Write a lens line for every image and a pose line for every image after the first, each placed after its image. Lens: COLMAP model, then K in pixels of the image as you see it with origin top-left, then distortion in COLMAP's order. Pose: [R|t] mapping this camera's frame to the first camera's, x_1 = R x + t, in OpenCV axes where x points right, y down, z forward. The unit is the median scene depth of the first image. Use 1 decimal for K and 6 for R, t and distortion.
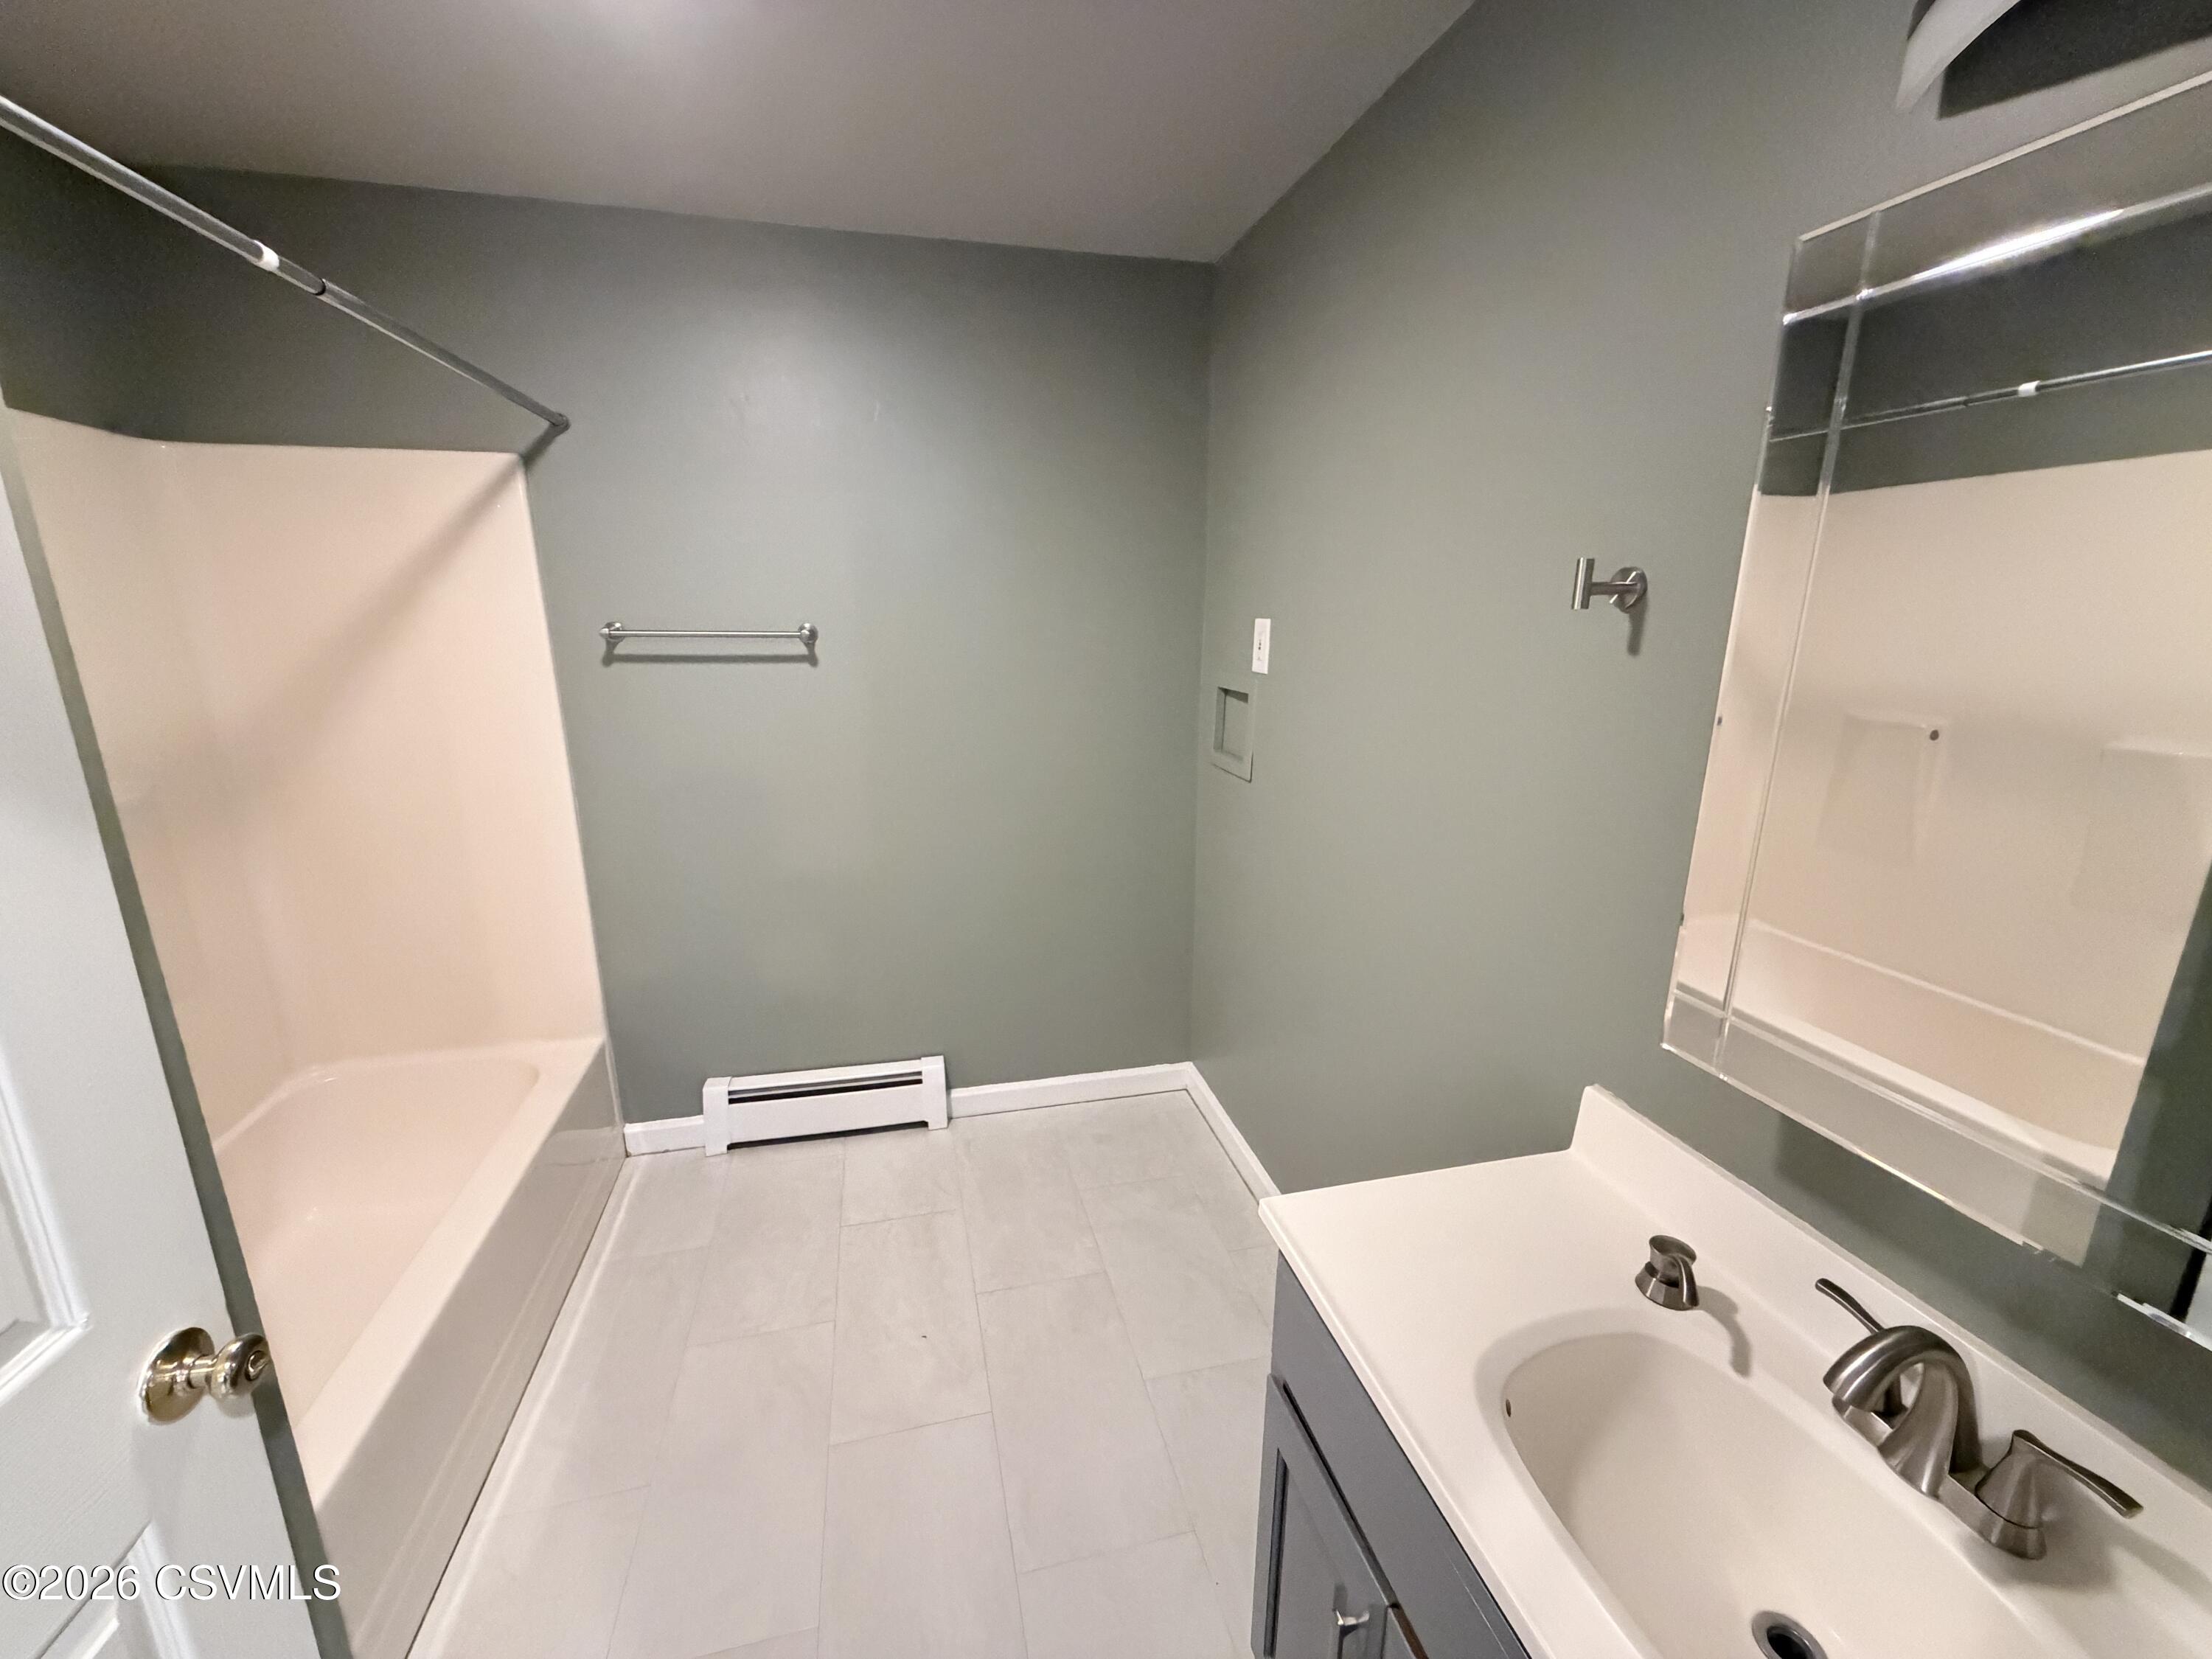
lens RADIAL K [[883.7, 0, 1098.2], [0, 883.7, 822.9], [0, 0, 1]] dist [0.012875, -0.000002]
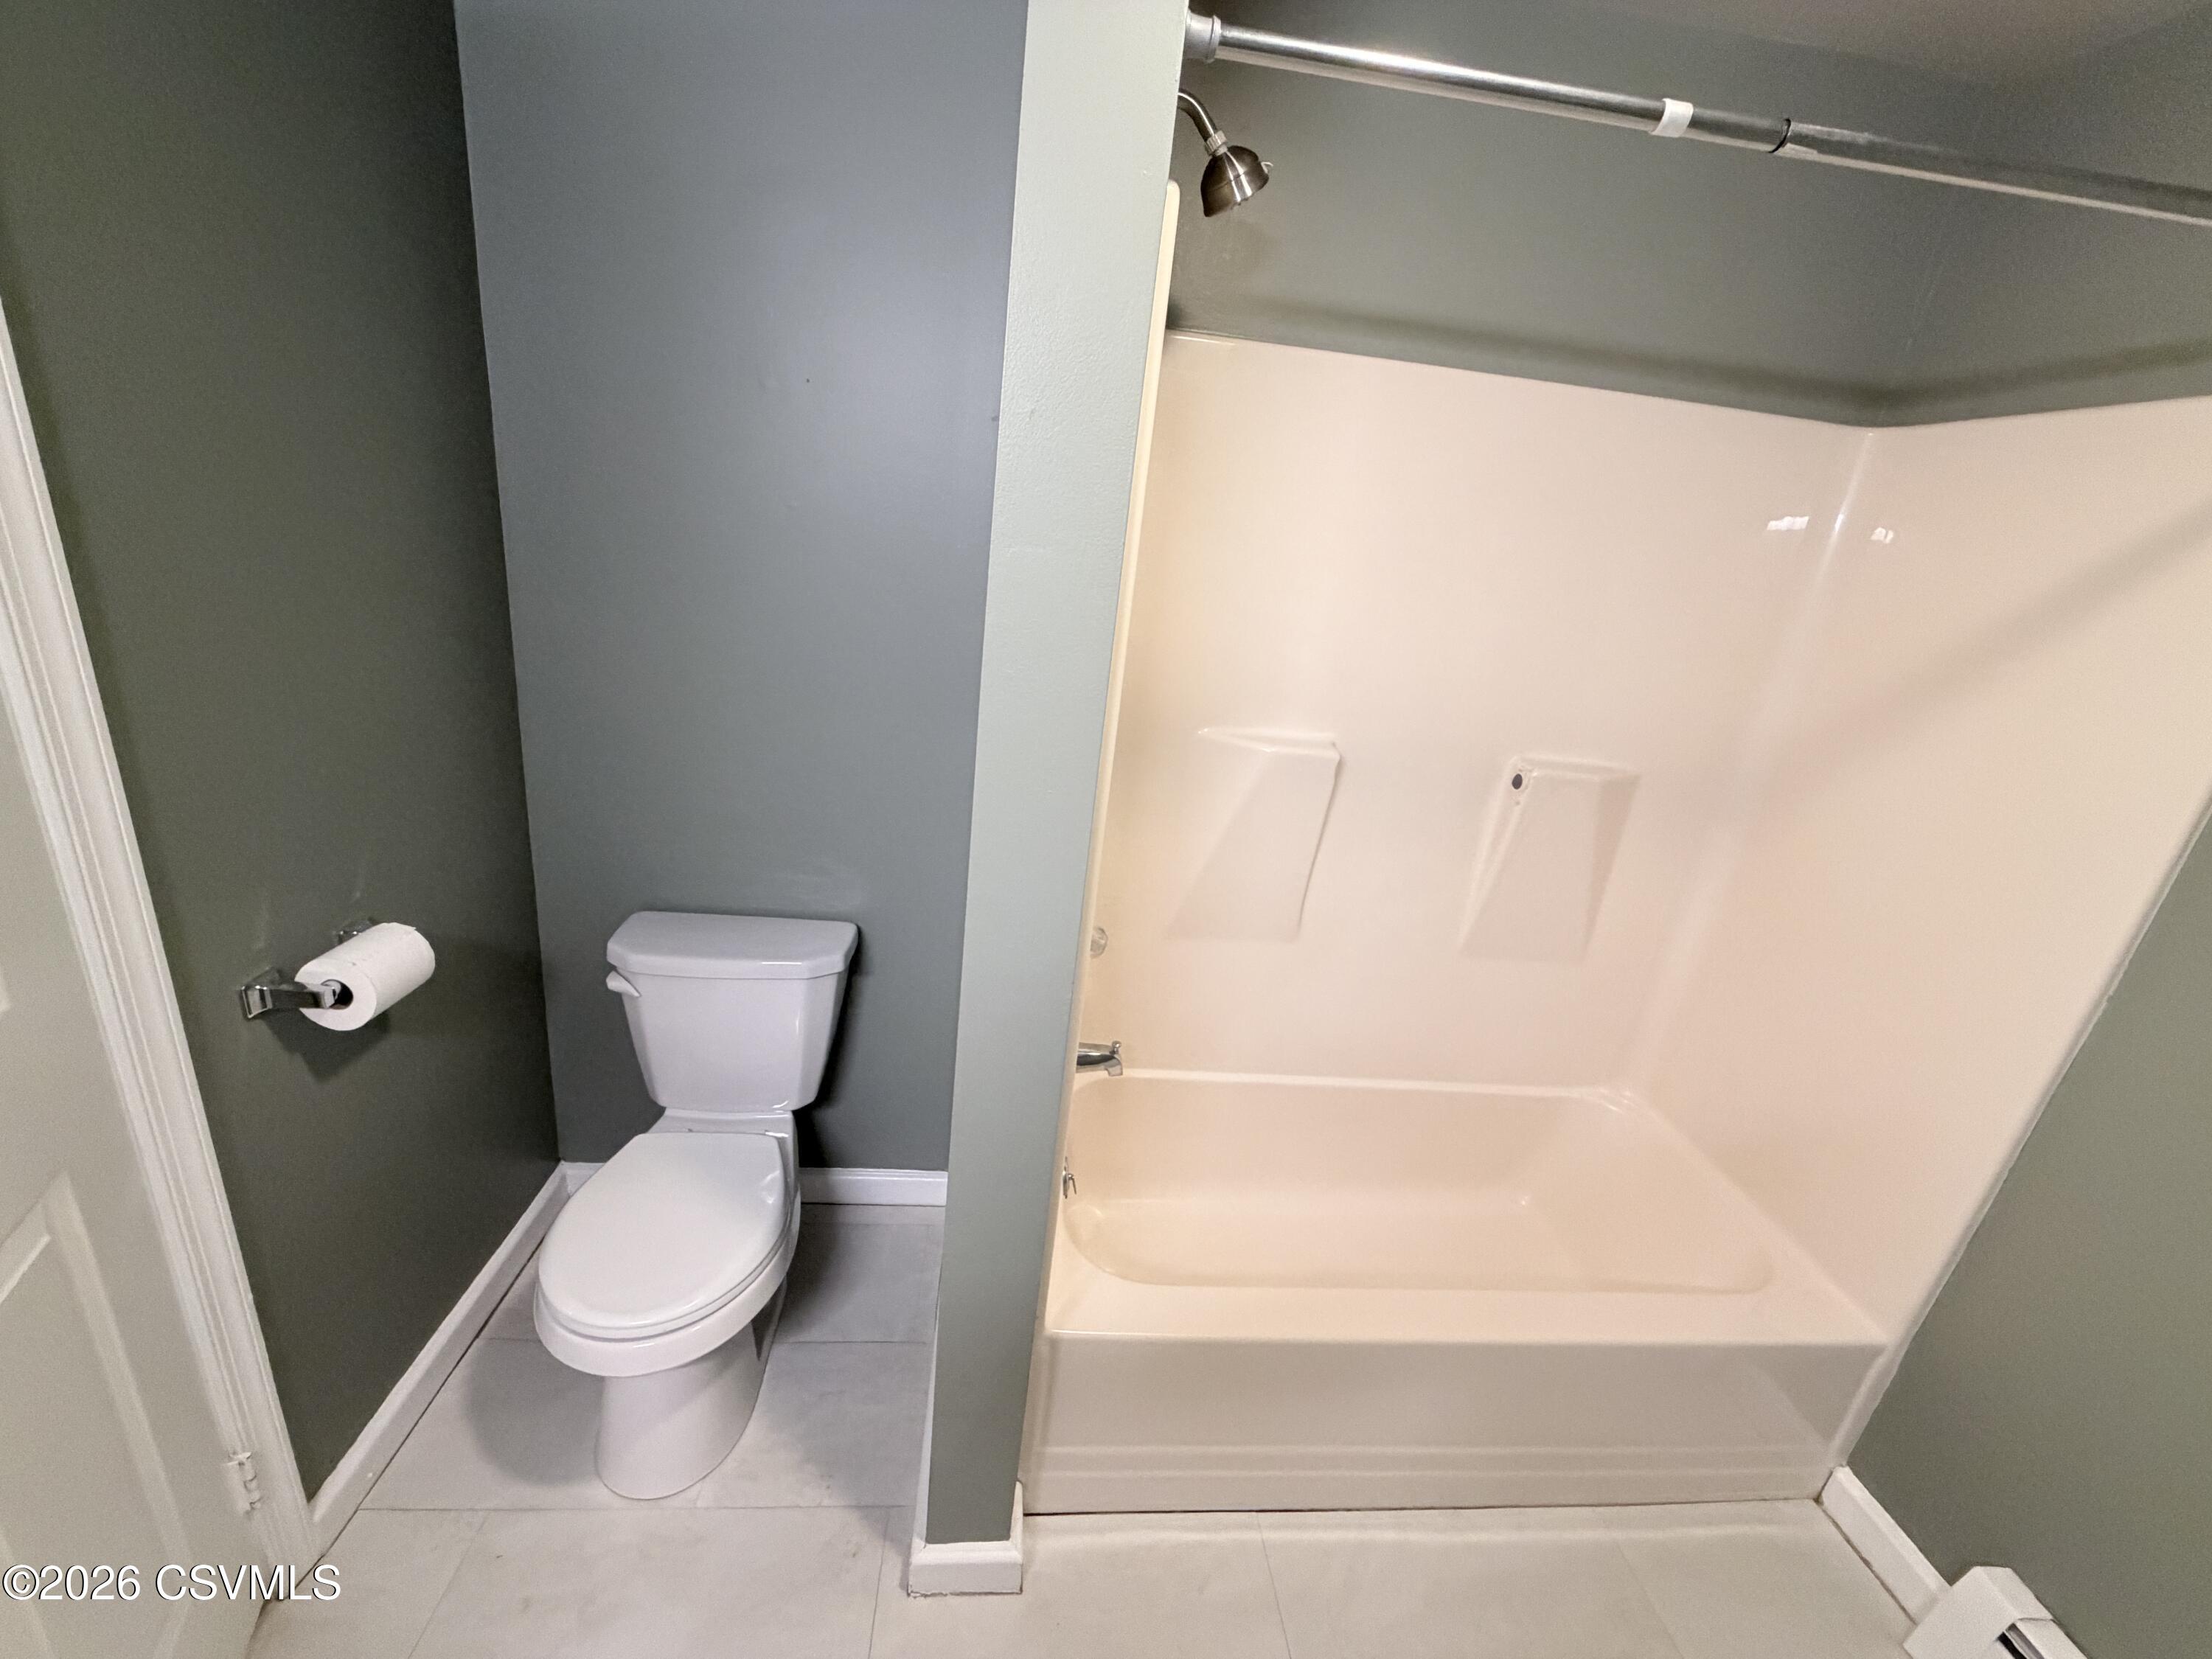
lens RADIAL K [[883.7, 0, 1098.2], [0, 883.7, 822.9], [0, 0, 1]] dist [0.012875, -0.000002]
pose [[-0.151682, 0.300891, -0.941518, 0.010200], [-0.342642, 0.877470, 0.335623, -0.104383], [0.927140, 0.373512, -0.029999, 0.408838]]
